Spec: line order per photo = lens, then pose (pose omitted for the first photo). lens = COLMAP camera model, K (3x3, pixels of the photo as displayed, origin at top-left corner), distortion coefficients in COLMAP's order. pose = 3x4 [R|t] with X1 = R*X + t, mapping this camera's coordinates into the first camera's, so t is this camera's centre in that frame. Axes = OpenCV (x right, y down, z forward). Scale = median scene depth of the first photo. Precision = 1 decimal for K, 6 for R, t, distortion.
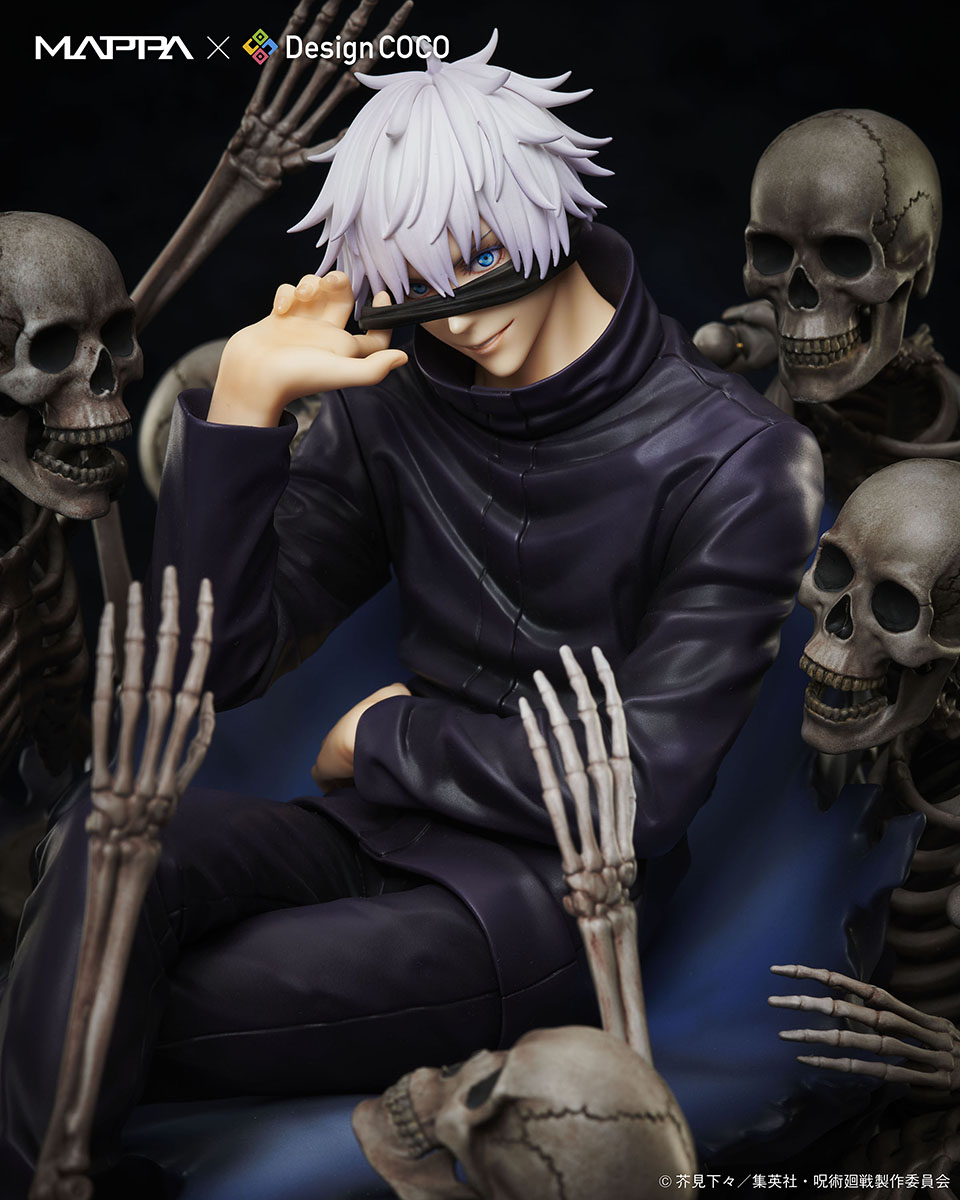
lens RADIAL K [[5006.4, 0, 480.0], [0, 5006.4, 600.0], [0, 0, 1]] dist [-0.109375, 2.657526]
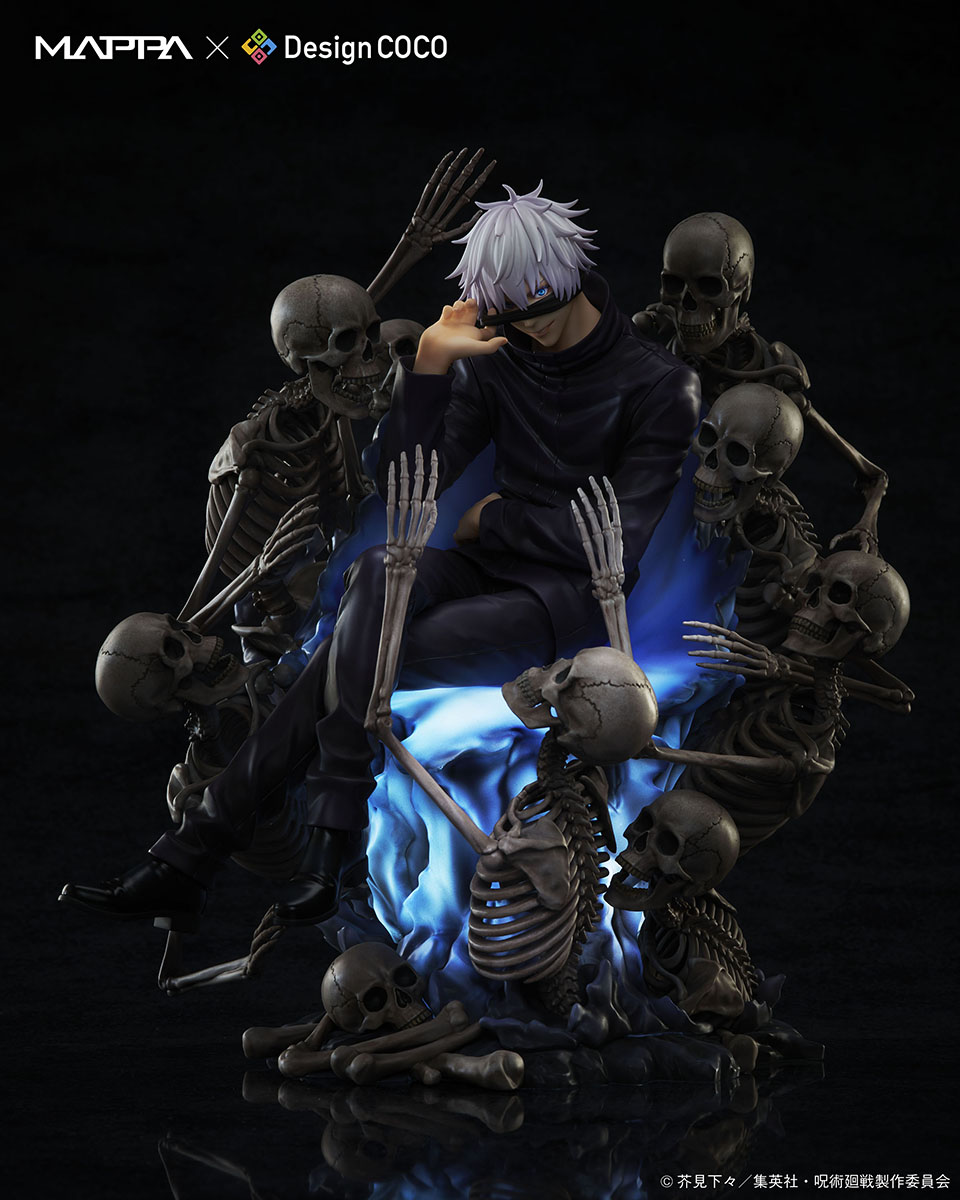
lens RADIAL K [[4493.8, 0, 519.9], [0, 4493.8, 600.2], [0, 0, 1]] dist [-0.025233, 1.707974]
pose [[0.998326, -0.018719, 0.054734, -0.116327], [0.016092, 0.998715, 0.048055, -0.029942], [-0.055563, -0.047094, 0.997344, -0.915397]]
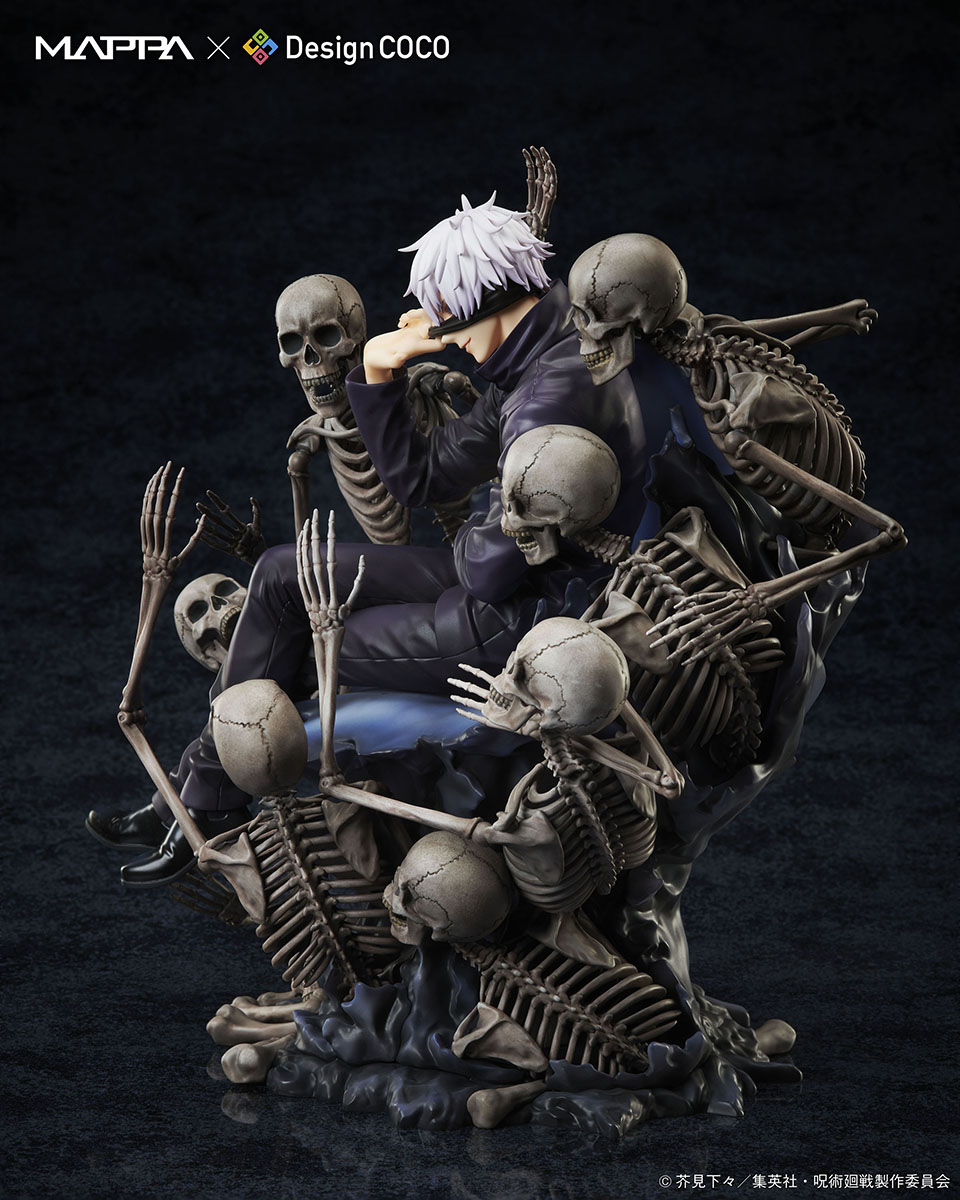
lens RADIAL K [[4493.8, 0, 519.9], [0, 4493.8, 600.2], [0, 0, 1]] dist [-0.025233, 1.707974]
pose [[0.506612, 0.132897, -0.851870, 1.653615], [0.011188, 0.986952, 0.160624, -0.252840], [0.862101, -0.090905, 0.498515, 0.081213]]
